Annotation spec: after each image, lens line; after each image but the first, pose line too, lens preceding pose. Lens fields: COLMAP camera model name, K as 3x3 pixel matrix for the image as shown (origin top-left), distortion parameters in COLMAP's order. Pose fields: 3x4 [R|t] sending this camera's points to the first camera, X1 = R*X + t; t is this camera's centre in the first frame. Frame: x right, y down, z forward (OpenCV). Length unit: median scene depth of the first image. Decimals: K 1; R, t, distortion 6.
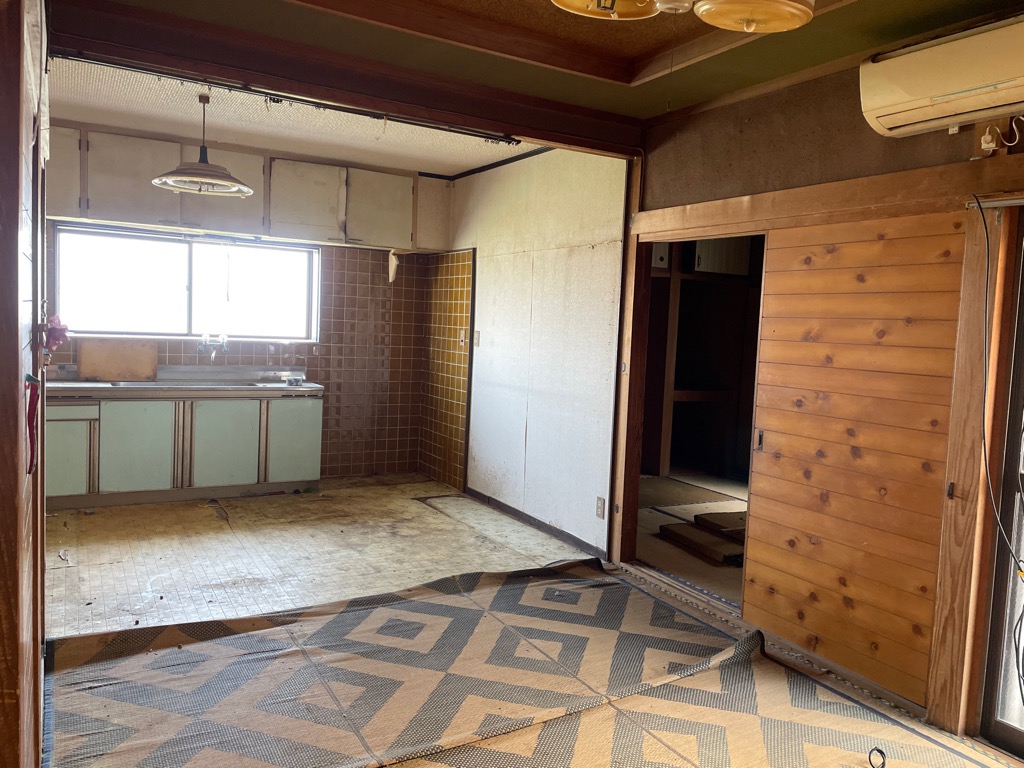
lens RADIAL K [[770.8, 0, 512.0], [0, 770.8, 384.0], [0, 0, 1]] dist [0.091249, -0.116857]
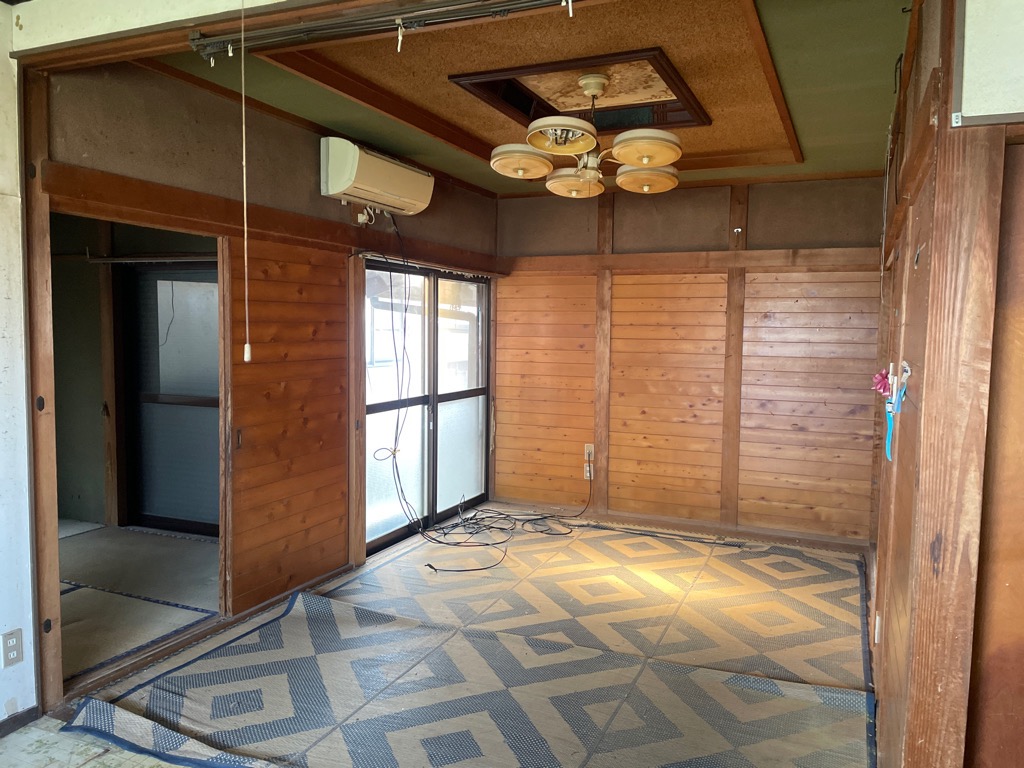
lens RADIAL K [[770.8, 0, 512.0], [0, 770.8, 384.0], [0, 0, 1]] dist [0.091249, -0.116857]
pose [[-0.585164, -0.121419, 0.801773, -0.752455], [0.026772, 0.985295, 0.168750, -0.174140], [-0.810473, 0.120212, -0.573309, 1.334838]]
